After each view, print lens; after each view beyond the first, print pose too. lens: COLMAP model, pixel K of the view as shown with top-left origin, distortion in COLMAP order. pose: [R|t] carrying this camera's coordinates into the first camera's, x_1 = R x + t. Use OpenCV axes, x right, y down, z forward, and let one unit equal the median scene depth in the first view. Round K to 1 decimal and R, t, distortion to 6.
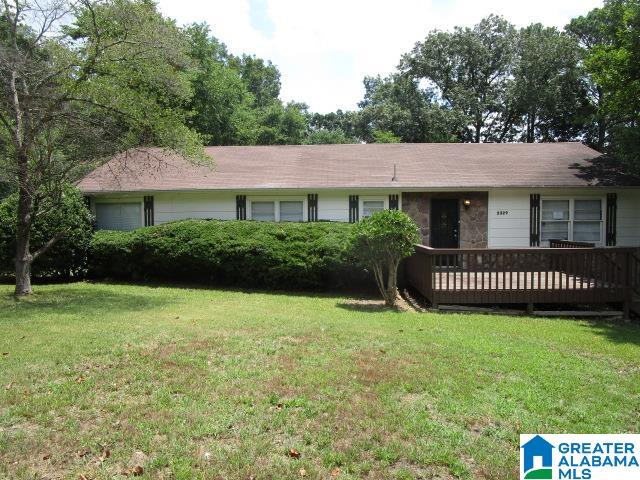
lens RADIAL K [[451.6, 0, 323.6], [0, 451.6, 239.9], [0, 0, 1]] dist [-0.020736, 0.008477]
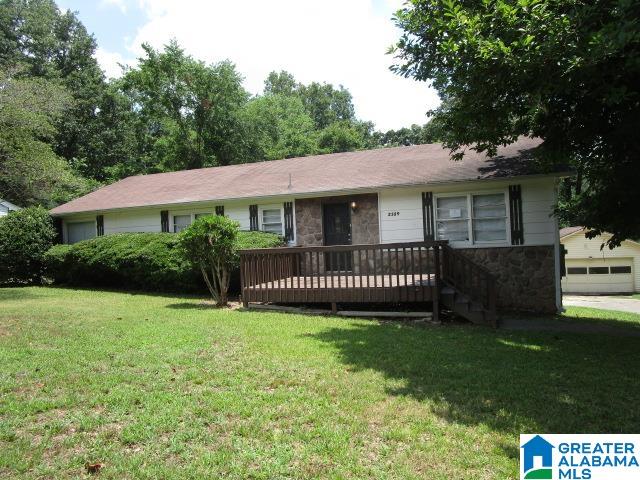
lens RADIAL K [[451.6, 0, 321.1], [0, 451.6, 242.4], [0, 0, 1]] dist [-0.020736, 0.008477]
pose [[0.955421, -0.032855, -0.293413, 0.526416], [0.020481, 0.998770, -0.045147, 0.039880], [0.294536, 0.037125, 0.954919, 0.043463]]
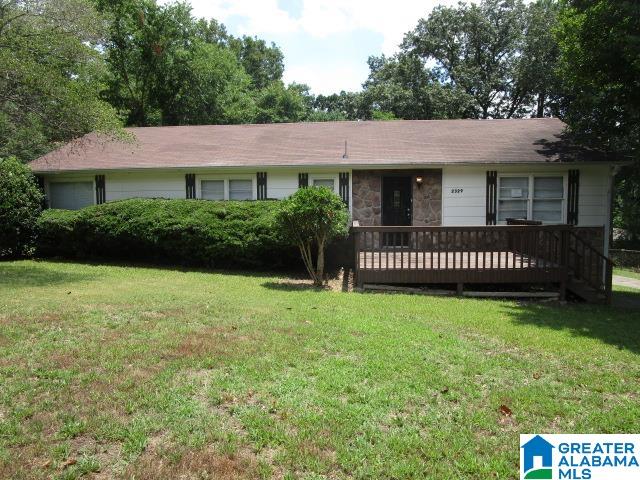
lens RADIAL K [[451.6, 0, 322.5], [0, 451.6, 238.5], [0, 0, 1]] dist [-0.020736, 0.008477]
pose [[0.998940, 0.002222, -0.045973, 0.153904], [-0.000800, 0.999521, 0.030927, 0.011925], [0.046019, -0.030858, 0.998464, 0.024157]]
